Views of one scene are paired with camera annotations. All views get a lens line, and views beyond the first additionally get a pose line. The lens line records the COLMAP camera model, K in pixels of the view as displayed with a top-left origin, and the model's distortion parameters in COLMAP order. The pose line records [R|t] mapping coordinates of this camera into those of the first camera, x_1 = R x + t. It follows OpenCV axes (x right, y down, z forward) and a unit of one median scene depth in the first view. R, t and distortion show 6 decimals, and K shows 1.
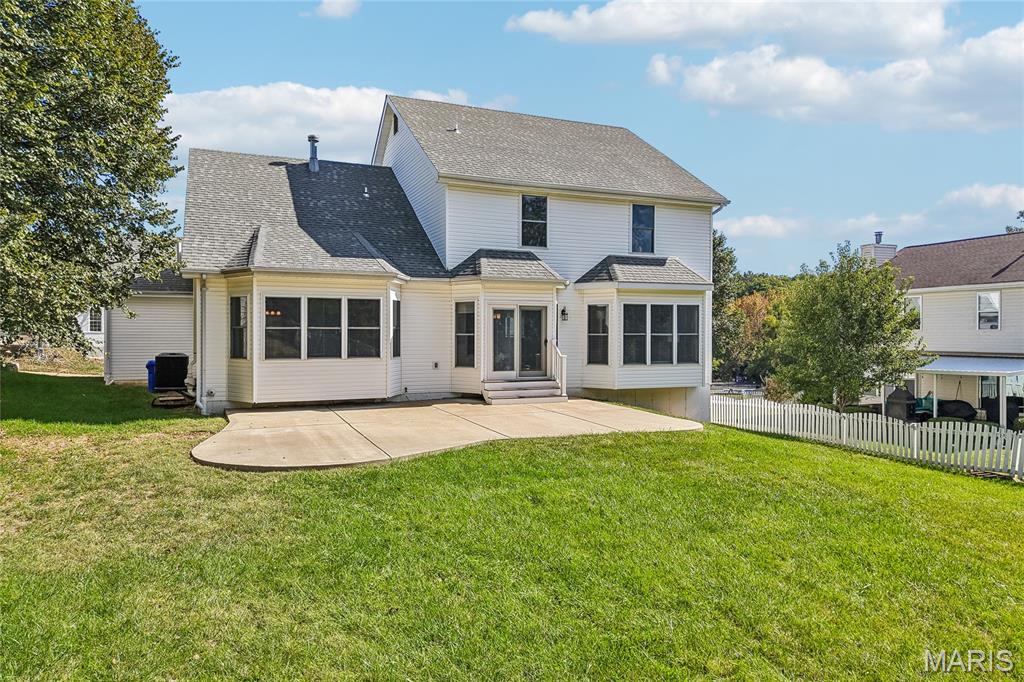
lens RADIAL K [[682.9, 0, 508.4], [0, 682.9, 338.8], [0, 0, 1]] dist [0.011882, -0.005909]
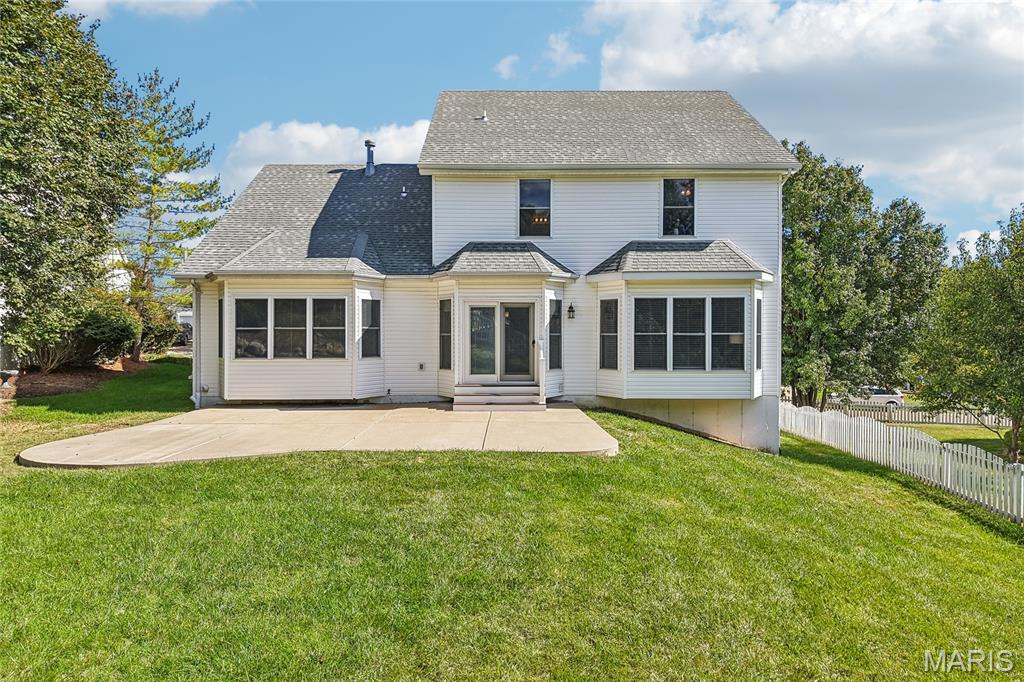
lens RADIAL K [[682.9, 0, 513.0], [0, 682.9, 338.5], [0, 0, 1]] dist [0.011882, -0.005909]
pose [[0.920555, 0.000684, -0.390614, 0.373634], [-0.000501, 1.000000, 0.000569, -0.001222], [0.390614, -0.000328, 0.920555, 0.167638]]
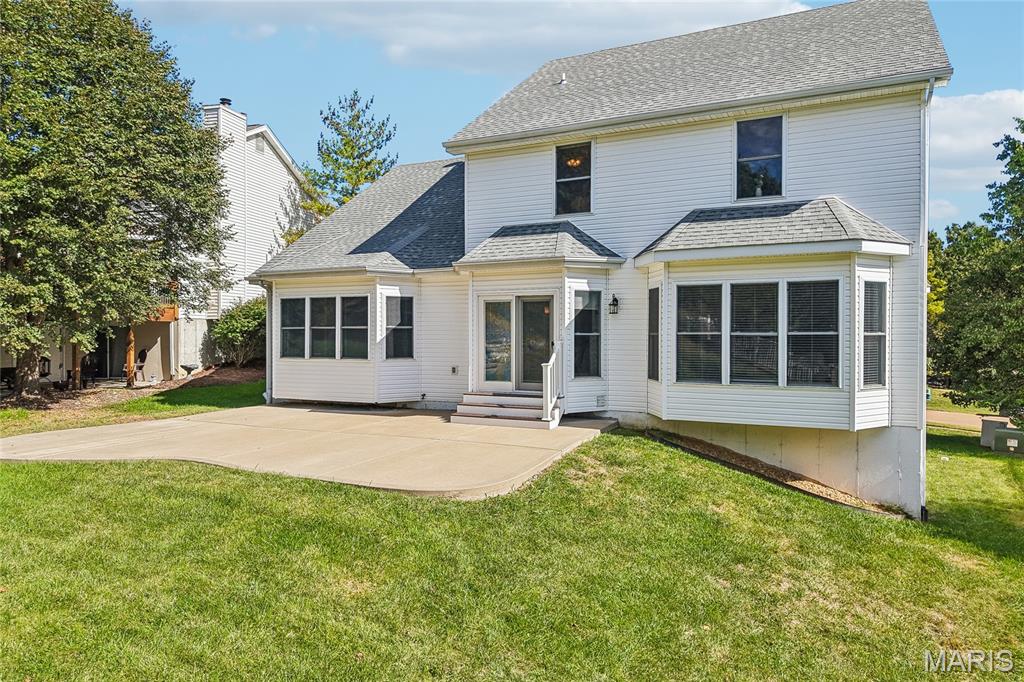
lens RADIAL K [[682.9, 0, 513.1], [0, 682.9, 343.2], [0, 0, 1]] dist [0.011882, -0.005909]
pose [[0.645610, 0.009584, -0.763608, 0.574467], [-0.004374, 0.999951, 0.008852, -0.002661], [0.763655, -0.002375, 0.645620, 0.493170]]
